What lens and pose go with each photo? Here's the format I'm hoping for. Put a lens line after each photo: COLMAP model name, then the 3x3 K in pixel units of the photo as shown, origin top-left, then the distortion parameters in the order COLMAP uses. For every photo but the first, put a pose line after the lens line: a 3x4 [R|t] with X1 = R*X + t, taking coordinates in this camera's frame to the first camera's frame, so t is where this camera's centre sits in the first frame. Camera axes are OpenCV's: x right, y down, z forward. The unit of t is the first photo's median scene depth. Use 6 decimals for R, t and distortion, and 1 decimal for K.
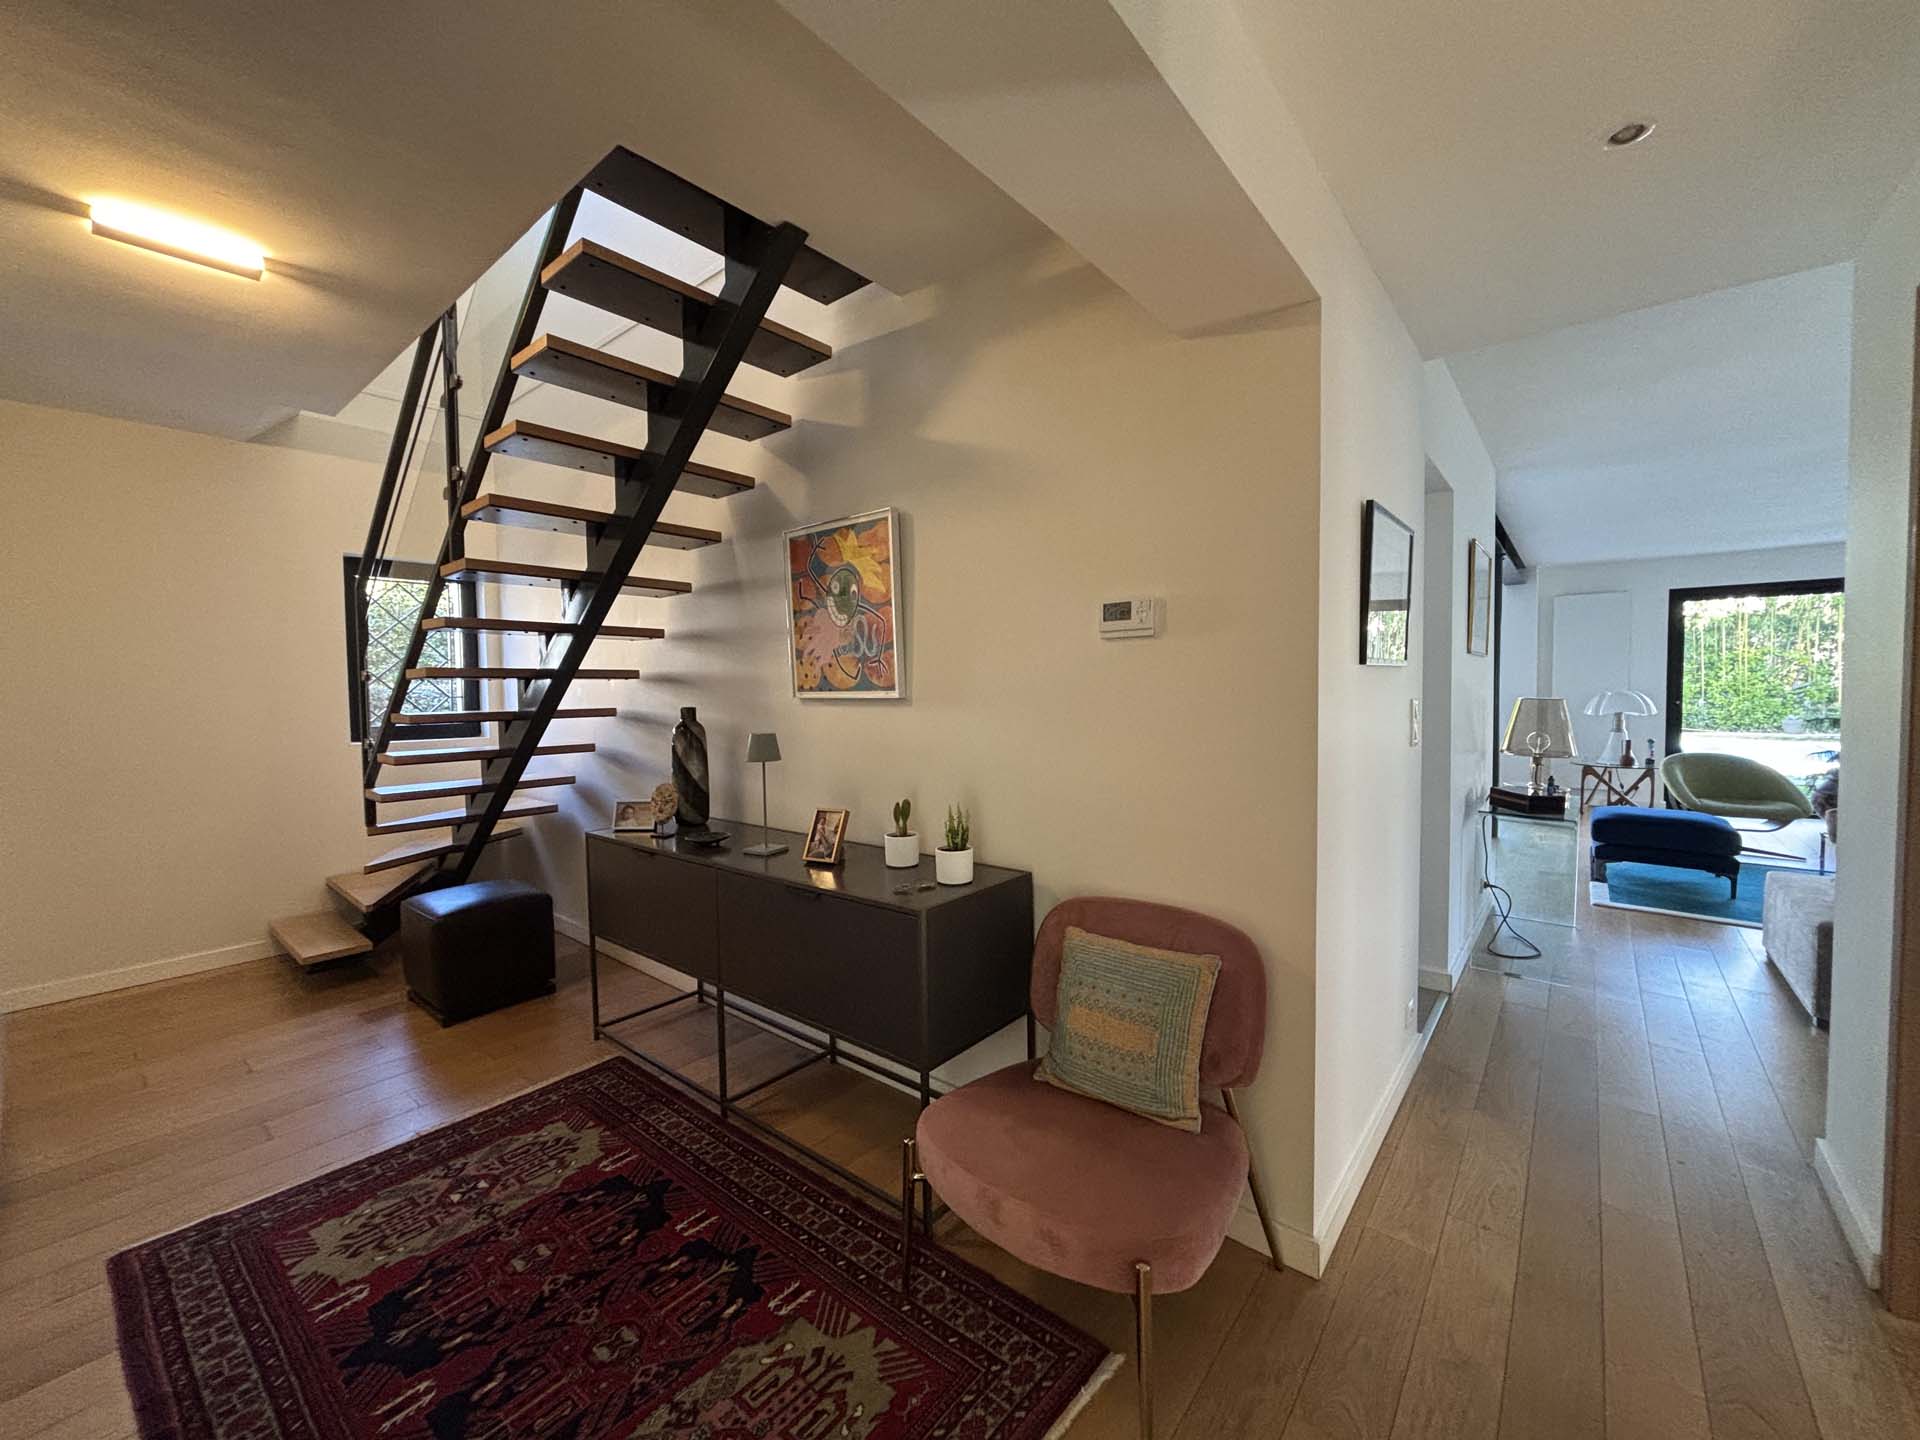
lens RADIAL K [[767.2, 0, 967.8], [0, 767.2, 721.4], [0, 0, 1]] dist [0.000899, 0.000186]
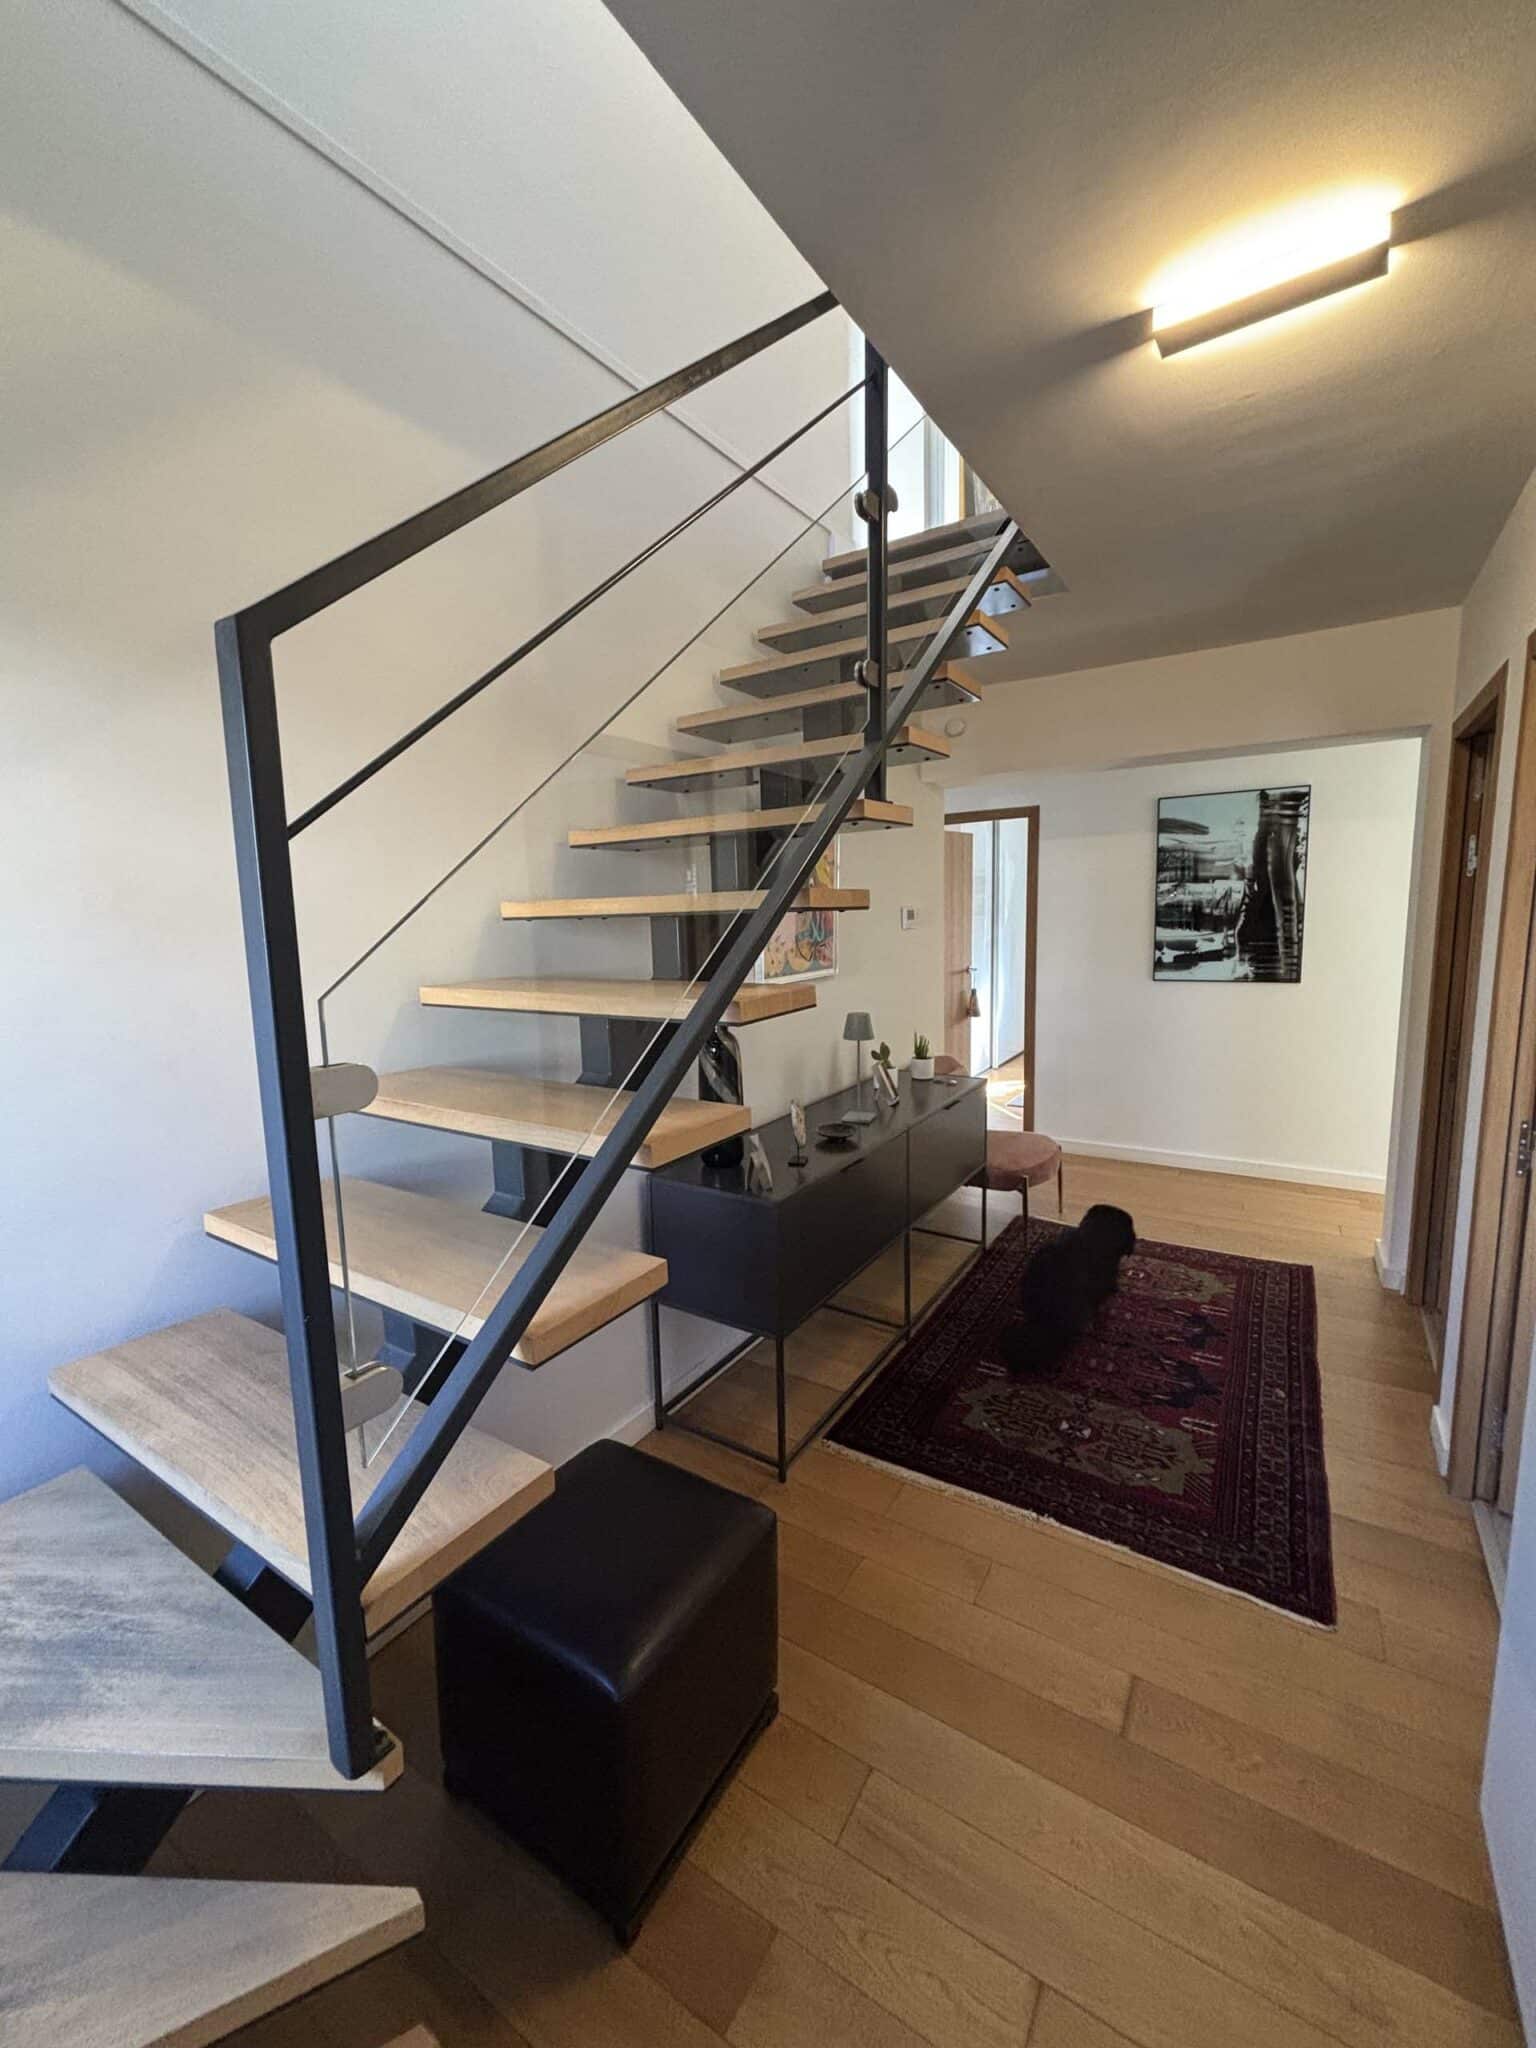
lens RADIAL K [[818.3, 0, 773.6], [0, 818.3, 1015.4], [0, 0, 1]] dist [0.000899, 0.000186]
pose [[-0.117659, -0.120872, 0.985671, -1.682171], [0.065130, 0.989489, 0.129114, -0.171037], [-0.990916, 0.079388, -0.108550, 1.497498]]
